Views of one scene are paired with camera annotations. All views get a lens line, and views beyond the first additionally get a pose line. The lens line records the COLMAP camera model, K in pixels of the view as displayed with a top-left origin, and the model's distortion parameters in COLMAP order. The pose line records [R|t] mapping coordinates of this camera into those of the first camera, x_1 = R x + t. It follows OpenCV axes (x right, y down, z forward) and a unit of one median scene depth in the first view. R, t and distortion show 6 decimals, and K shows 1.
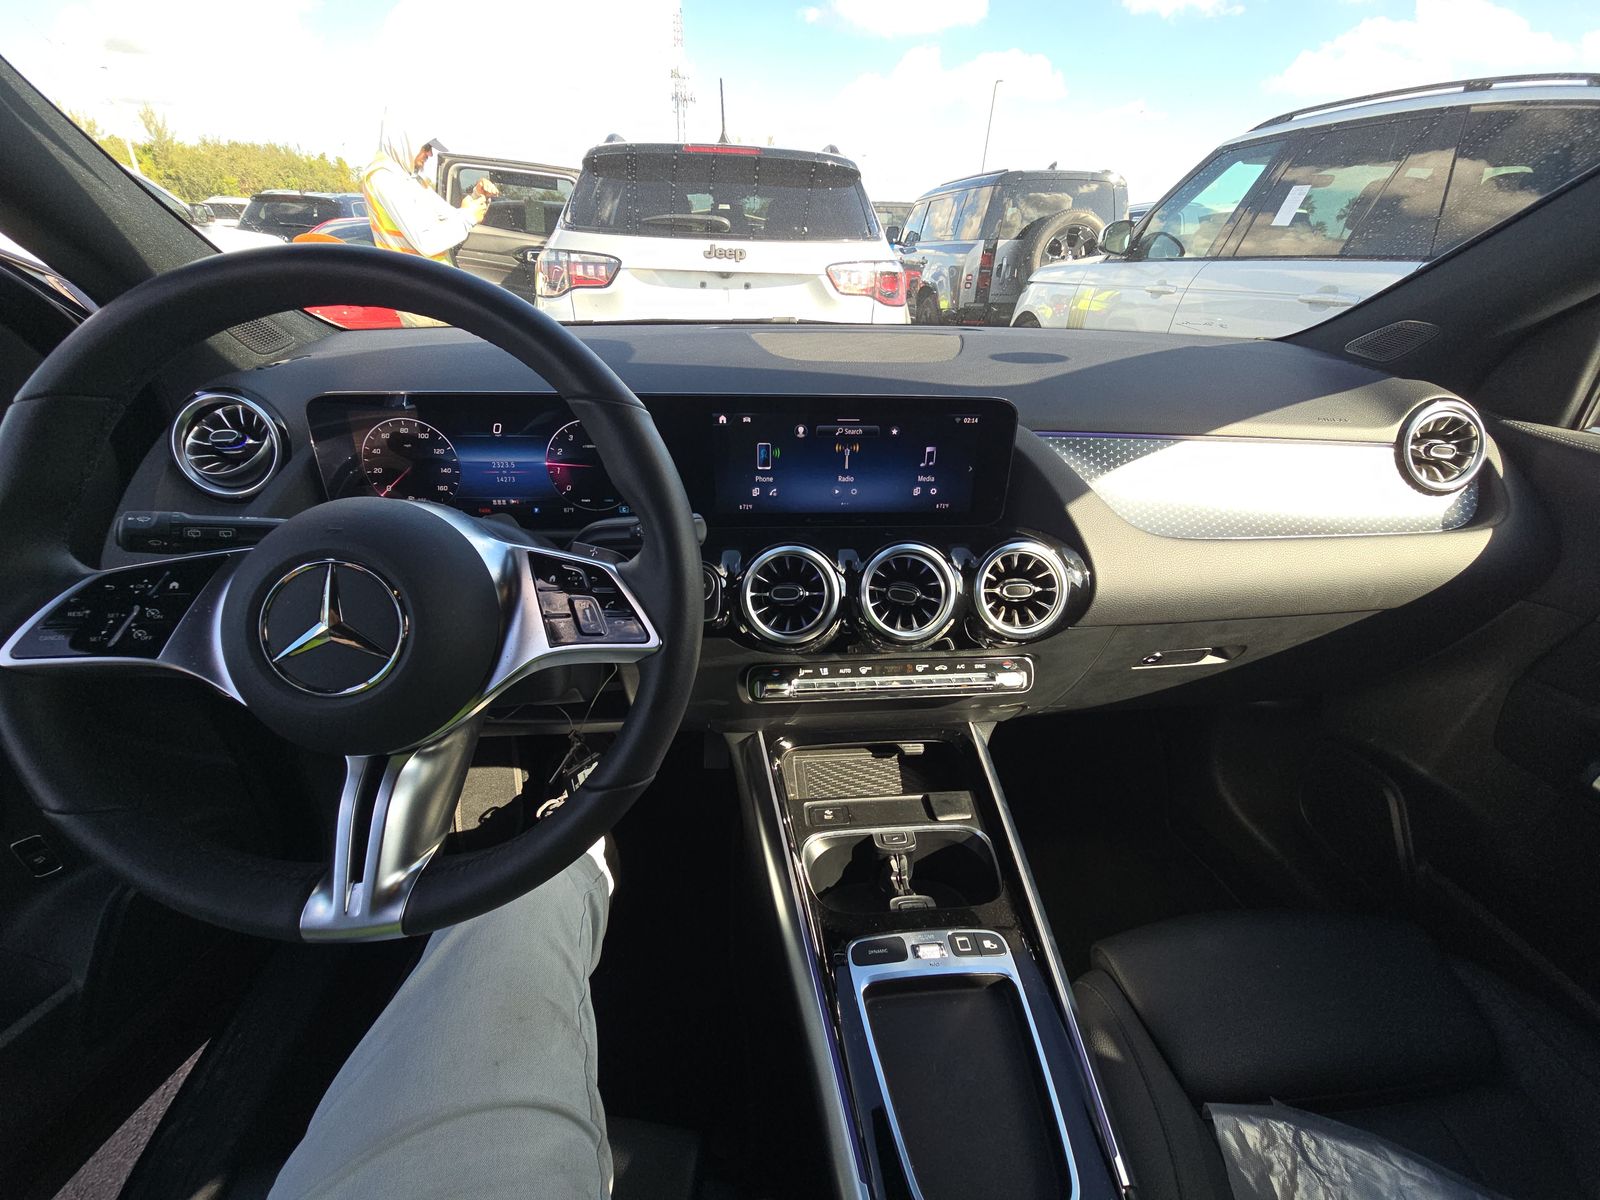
lens RADIAL K [[636.9, 0, 800.3], [0, 636.9, 604.8], [0, 0, 1]] dist [-0.010688, -0.000658]
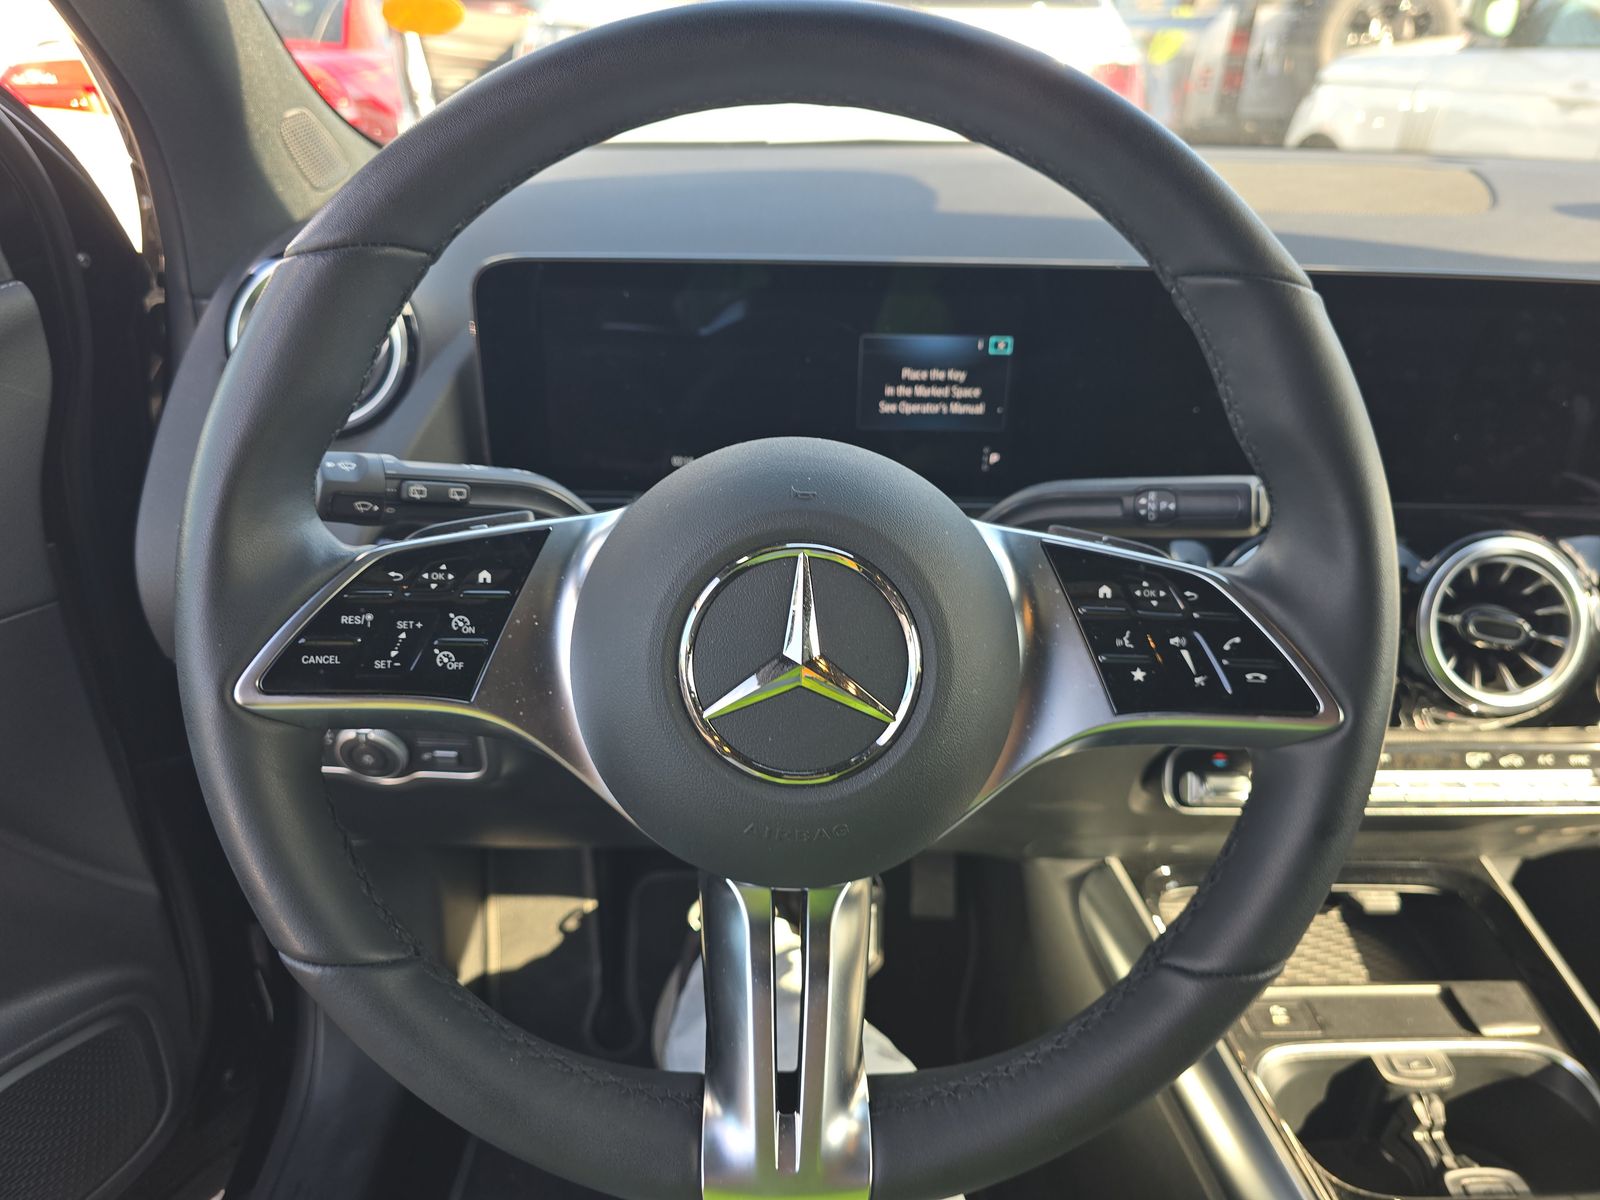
lens RADIAL K [[1100.1, 0, 799.5], [0, 1100.1, 594.5], [0, 0, 1]] dist [-0.028925, -0.004903]
pose [[0.997050, 0.032058, -0.069743, -0.319139], [-0.034101, 0.999018, -0.028295, 0.002408], [0.068768, 0.030590, 0.997164, 0.006394]]
